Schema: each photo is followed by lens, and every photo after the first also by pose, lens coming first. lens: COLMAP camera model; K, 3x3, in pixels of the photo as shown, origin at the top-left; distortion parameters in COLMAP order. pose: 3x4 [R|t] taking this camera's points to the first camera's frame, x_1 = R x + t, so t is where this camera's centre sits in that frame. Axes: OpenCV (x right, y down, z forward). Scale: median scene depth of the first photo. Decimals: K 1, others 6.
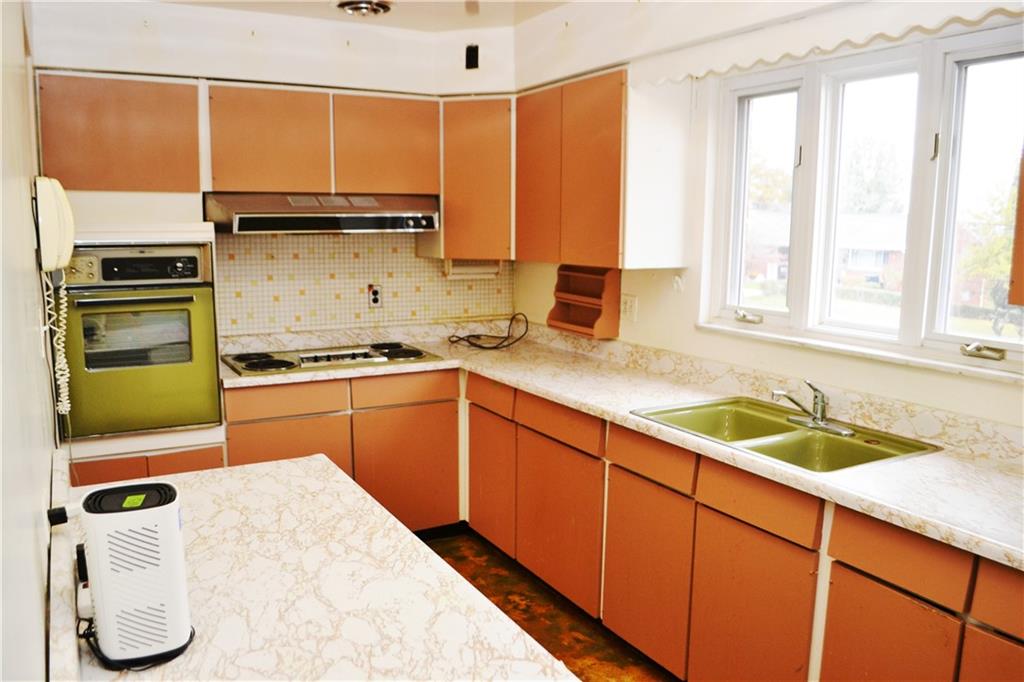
lens RADIAL K [[822.1, 0, 516.4], [0, 822.1, 363.8], [0, 0, 1]] dist [-0.078520, 0.004009]
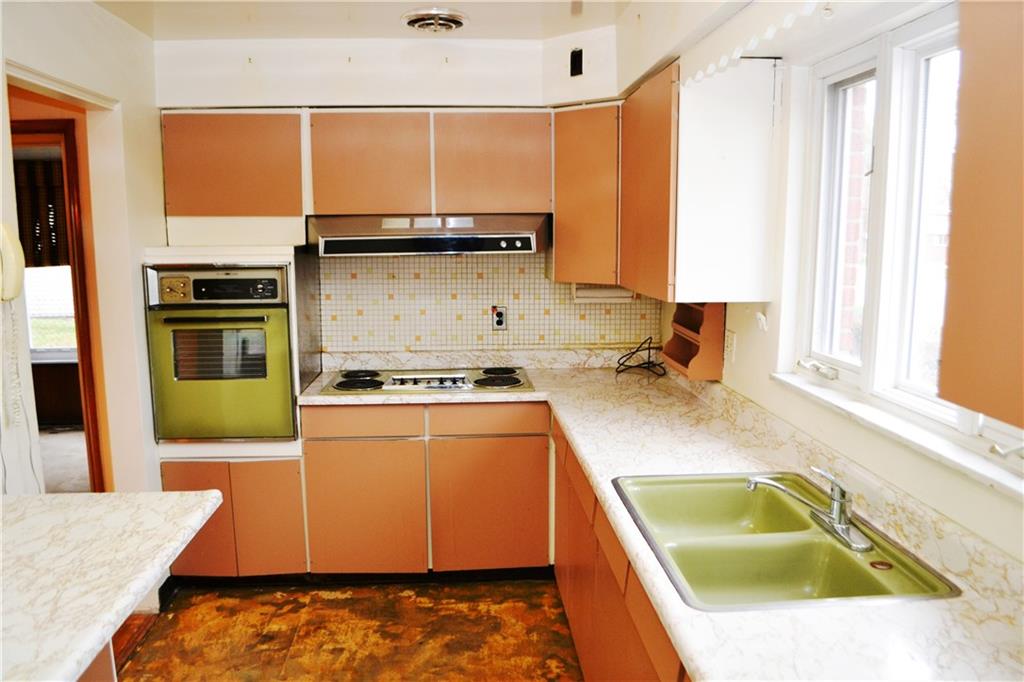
lens RADIAL K [[822.1, 0, 516.4], [0, 822.1, 363.8], [0, 0, 1]] dist [-0.078520, 0.004009]
pose [[0.905002, 0.060398, -0.421099, 0.279571], [-0.062759, 0.997995, 0.008263, -0.041443], [0.420753, 0.018950, 0.906977, 0.143719]]
